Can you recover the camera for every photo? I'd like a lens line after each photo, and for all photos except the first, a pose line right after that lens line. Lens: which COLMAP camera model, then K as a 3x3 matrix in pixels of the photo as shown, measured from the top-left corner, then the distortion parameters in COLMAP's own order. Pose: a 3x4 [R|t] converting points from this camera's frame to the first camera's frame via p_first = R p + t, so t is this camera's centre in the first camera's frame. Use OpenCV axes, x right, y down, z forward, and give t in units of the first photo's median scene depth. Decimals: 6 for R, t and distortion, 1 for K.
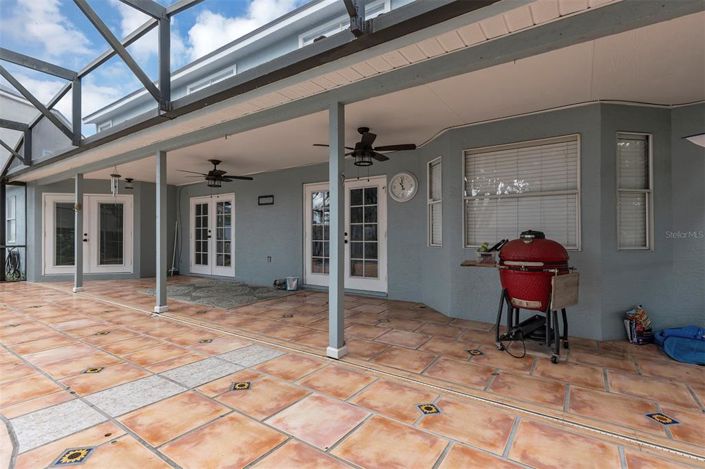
lens RADIAL K [[337.2, 0, 351.4], [0, 337.2, 233.5], [0, 0, 1]] dist [0.002297, 0.000298]
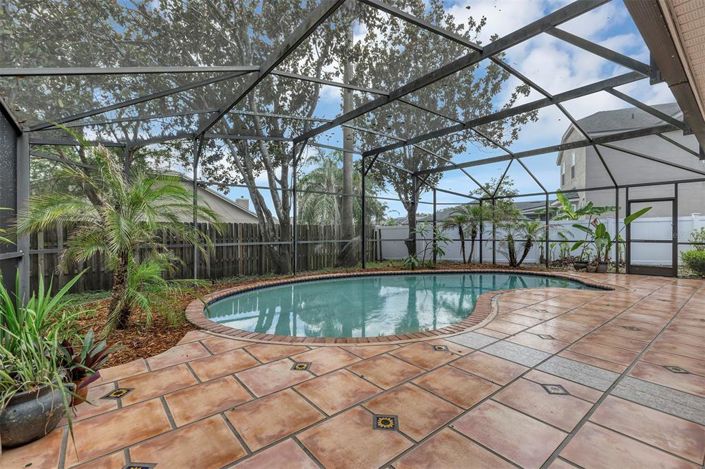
lens RADIAL K [[319.8, 0, 351.2], [0, 319.8, 233.2], [0, 0, 1]] dist [-0.000219, -0.000049]
pose [[-0.288890, 0.001203, -0.957362, 0.927075], [0.001256, 0.999999, 0.000878, -0.009035], [0.957361, -0.000949, -0.288891, 0.874825]]
